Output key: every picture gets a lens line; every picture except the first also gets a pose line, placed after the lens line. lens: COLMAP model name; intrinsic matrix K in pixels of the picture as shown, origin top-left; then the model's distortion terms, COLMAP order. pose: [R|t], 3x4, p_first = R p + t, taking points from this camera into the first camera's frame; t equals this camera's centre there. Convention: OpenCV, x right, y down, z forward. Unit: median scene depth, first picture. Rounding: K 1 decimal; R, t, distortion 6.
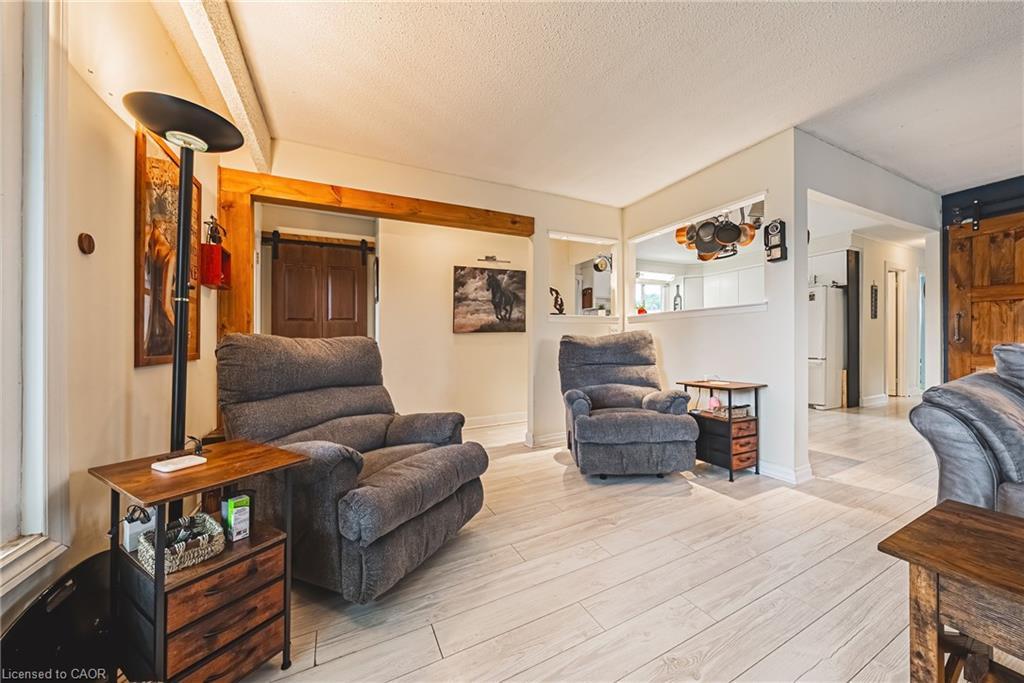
lens RADIAL K [[409.0, 0, 505.9], [0, 409.0, 341.3], [0, 0, 1]] dist [0.002425, 0.000082]
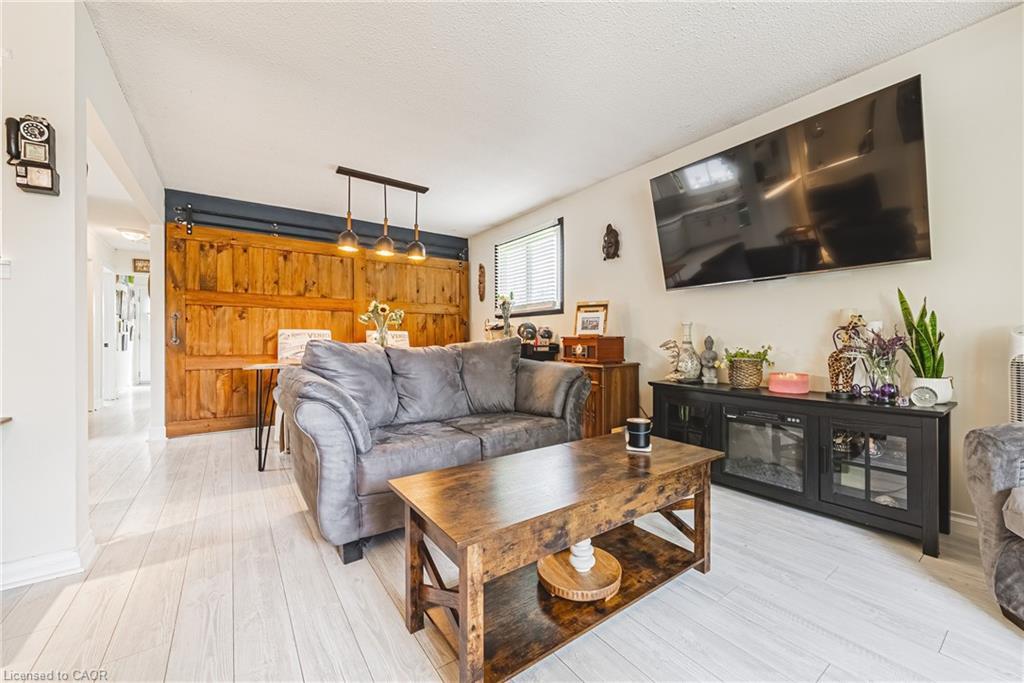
lens RADIAL K [[409.0, 0, 515.7], [0, 409.0, 348.9], [0, 0, 1]] dist [0.002425, 0.000082]
pose [[-0.197070, -0.001110, 0.980389, -0.013841], [0.010007, 0.999945, 0.003144, 0.020145], [-0.980338, 0.010431, -0.197048, 0.420607]]
